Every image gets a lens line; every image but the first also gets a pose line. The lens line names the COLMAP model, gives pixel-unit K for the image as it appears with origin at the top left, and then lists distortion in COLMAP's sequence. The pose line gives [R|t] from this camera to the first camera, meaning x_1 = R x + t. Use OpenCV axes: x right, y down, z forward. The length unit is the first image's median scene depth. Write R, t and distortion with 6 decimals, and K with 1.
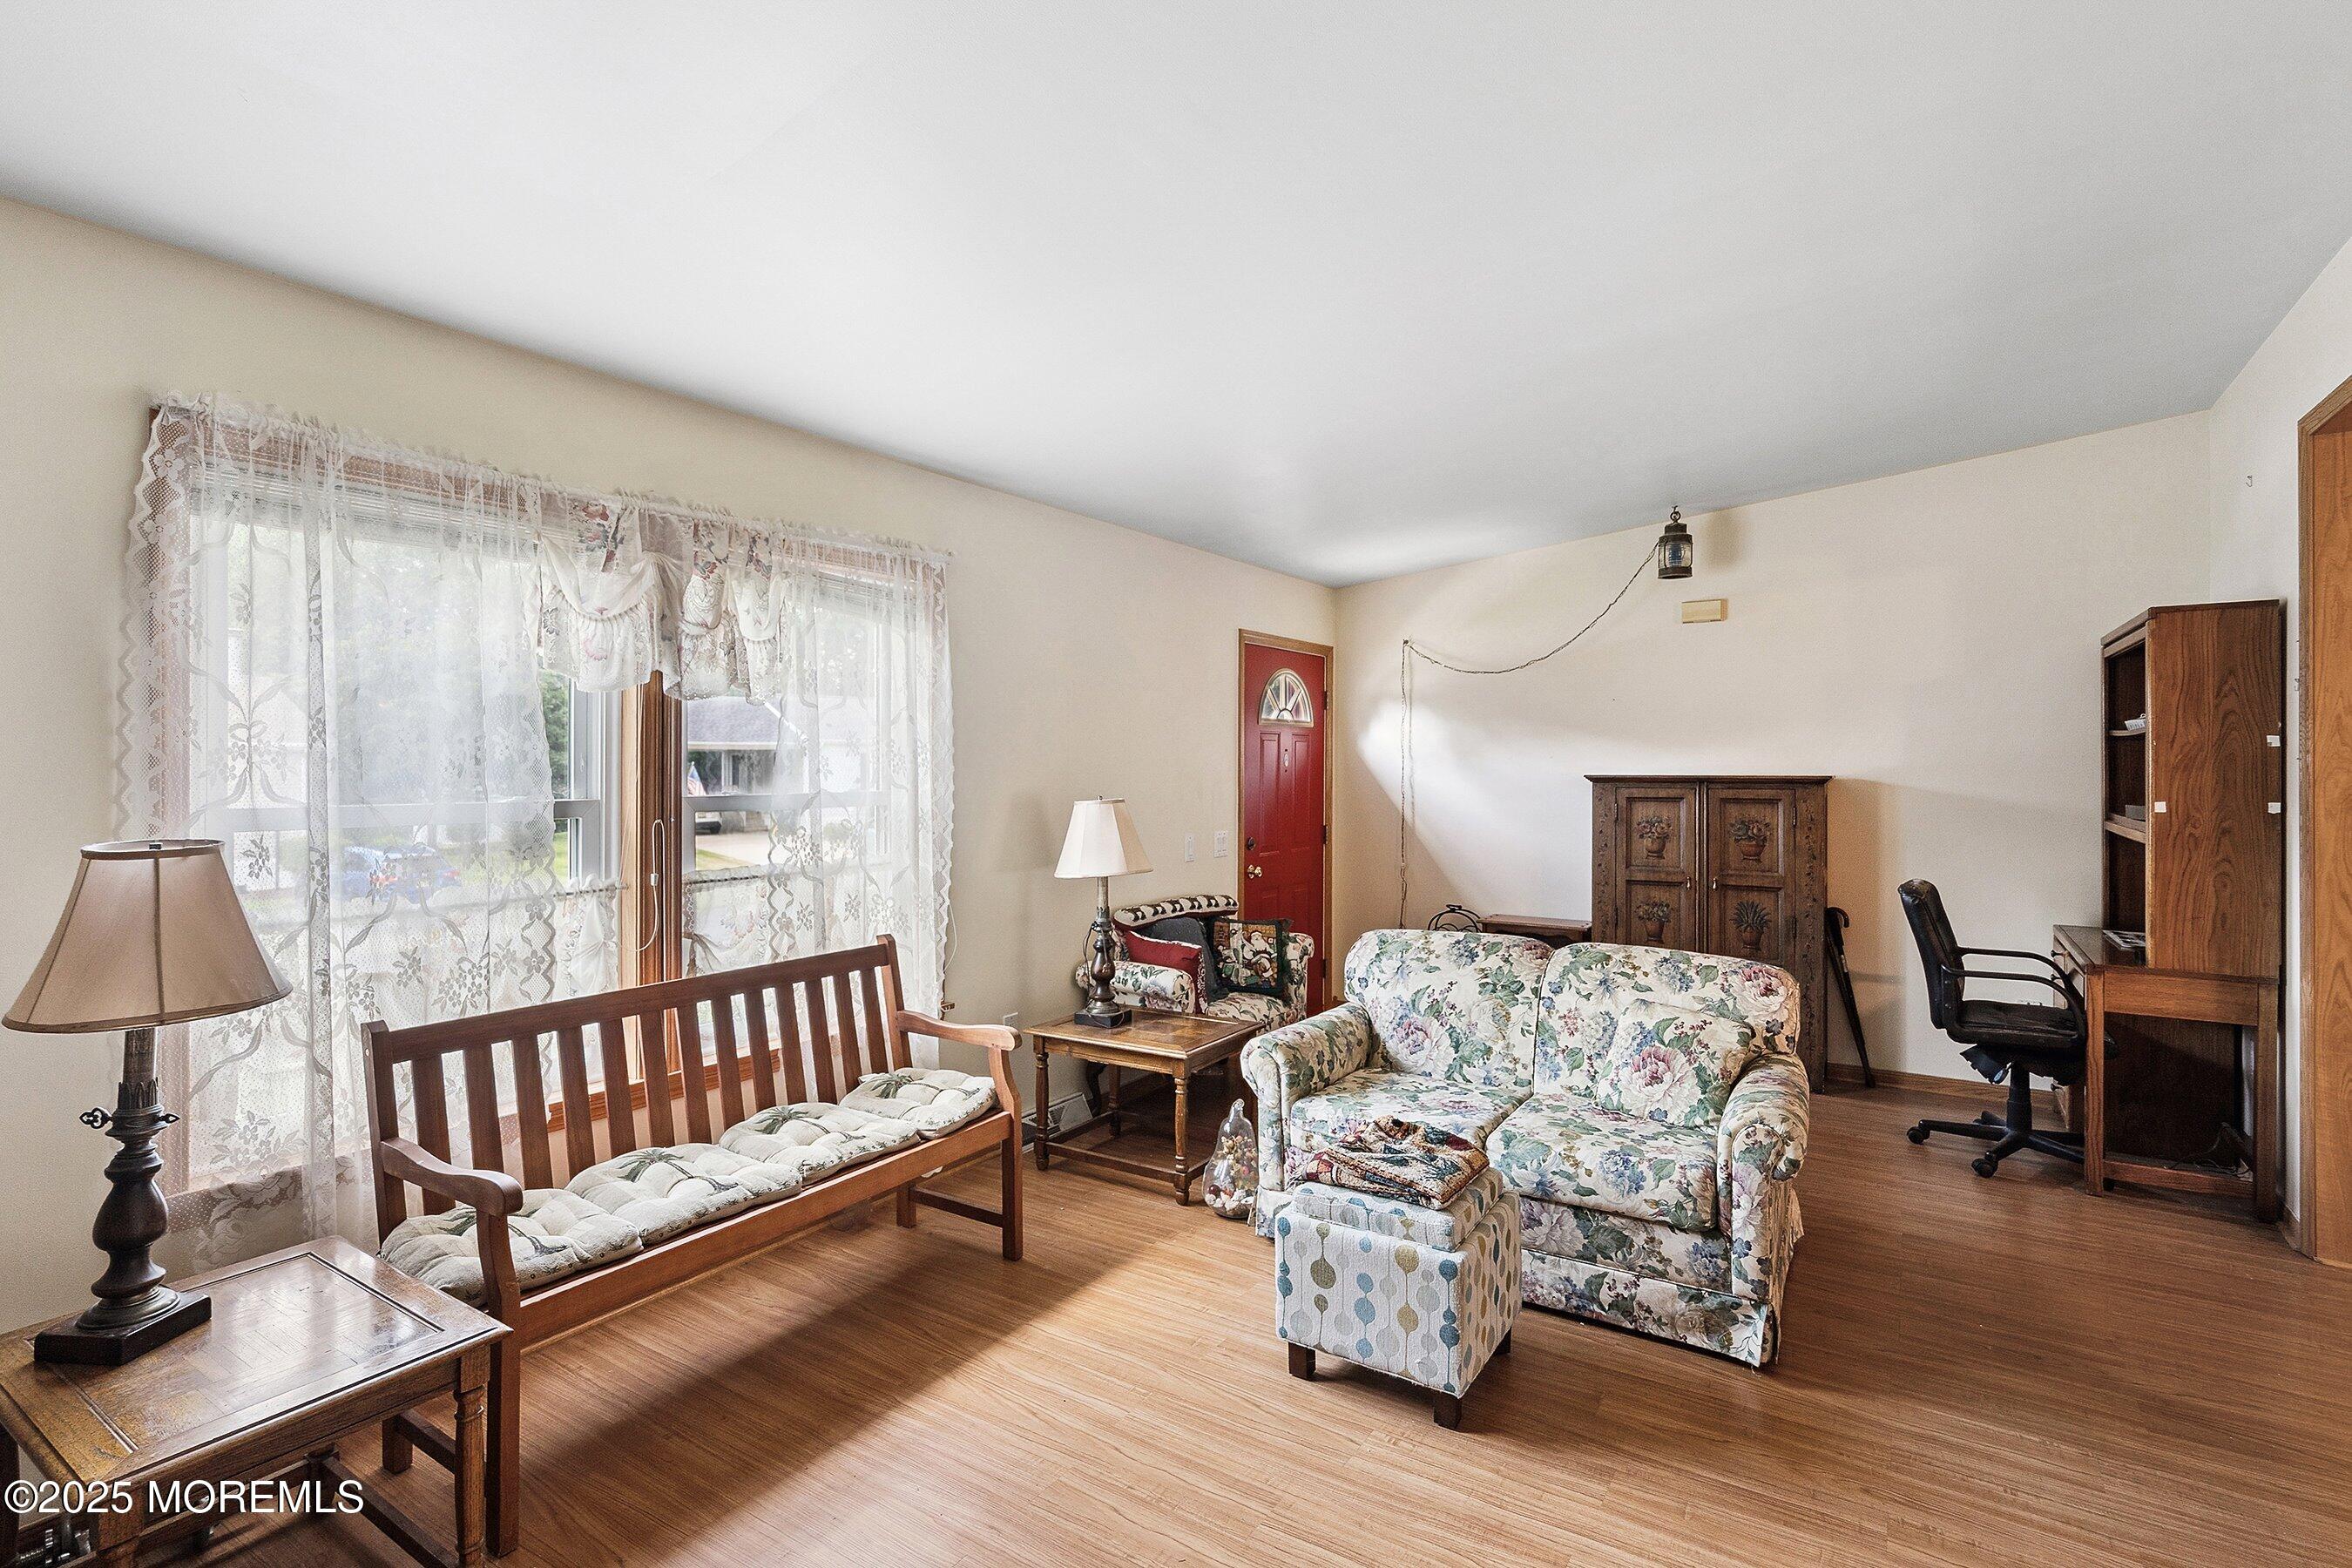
lens RADIAL K [[1140.5, 0, 1171.1], [0, 1140.5, 773.3], [0, 0, 1]] dist [0.000613, 0.000257]
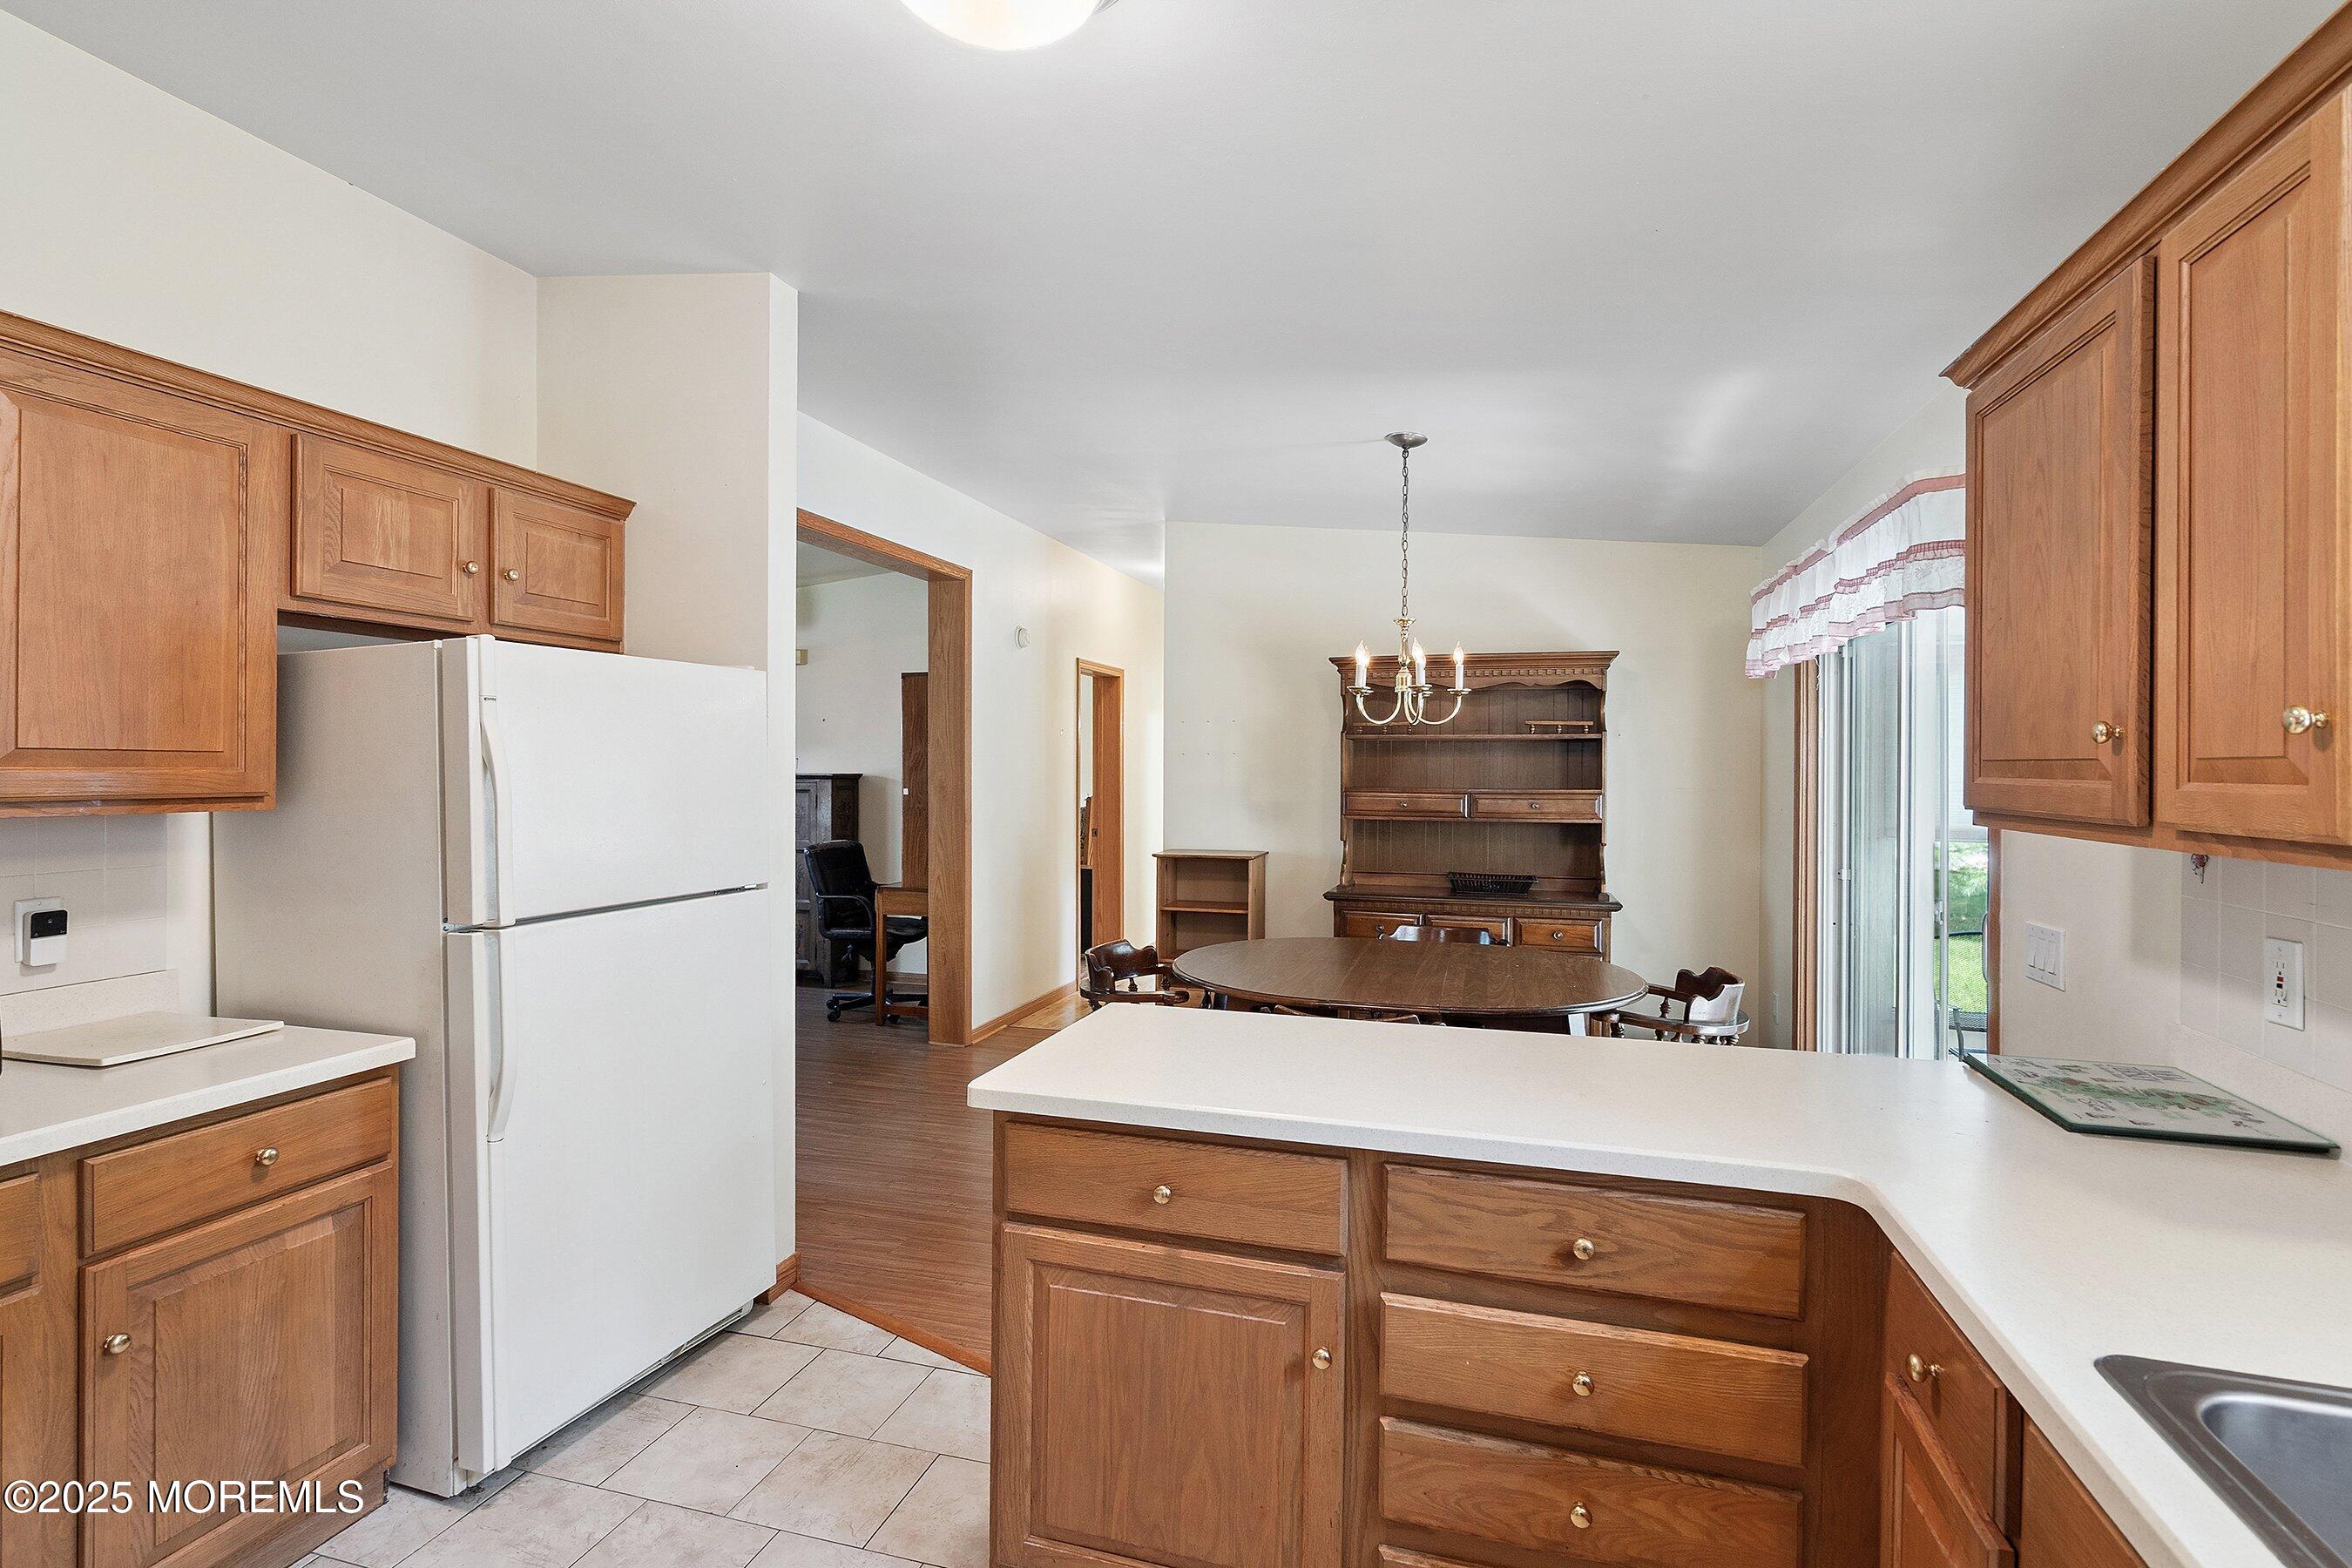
lens RADIAL K [[1140.5, 0, 1171.1], [0, 1140.5, 773.3], [0, 0, 1]] dist [0.000613, 0.000257]
pose [[0.957270, 0.007507, 0.289099, 0.527772], [-0.007022, 0.999972, -0.002714, 0.003554], [-0.289112, 0.000568, 0.957295, -0.510097]]
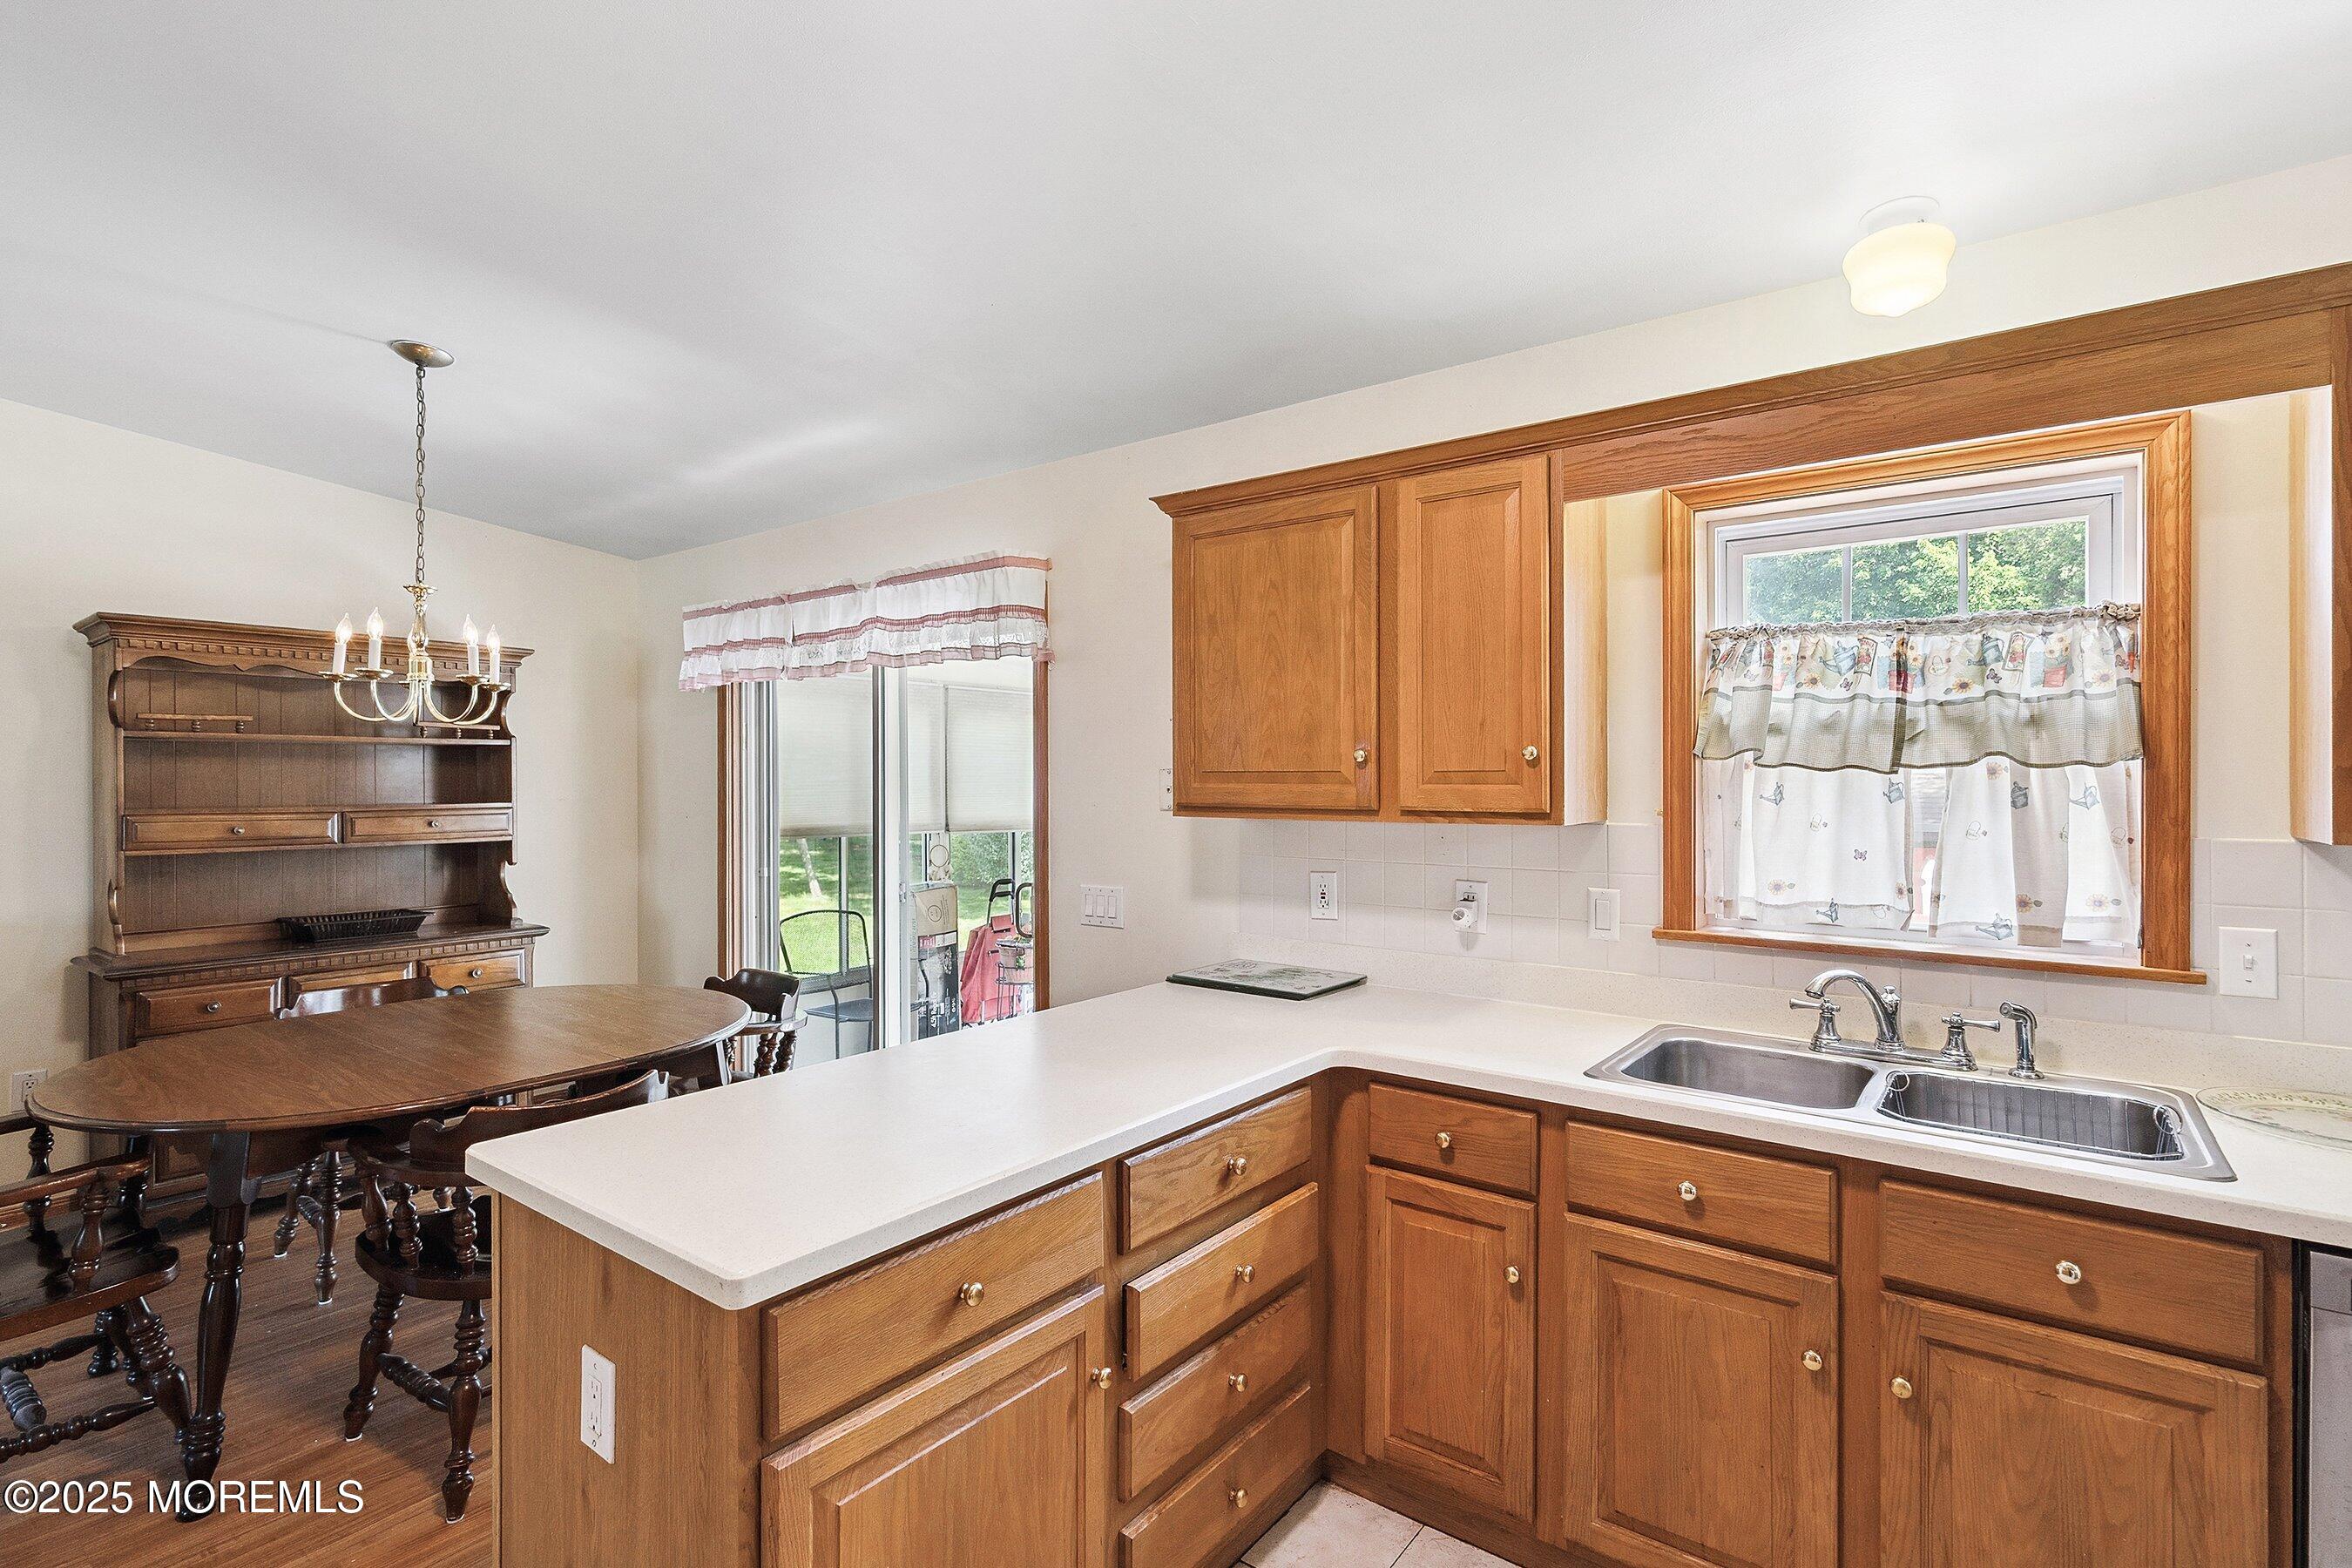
lens RADIAL K [[1116.5, 0, 1168.5], [0, 1116.5, 777.0], [0, 0, 1]] dist [0.003348, 0.000451]
pose [[0.064245, 0.004843, 0.997922, 0.346513], [0.008733, 0.999947, -0.005415, 0.001831], [-0.997896, 0.009062, 0.064199, -0.244736]]
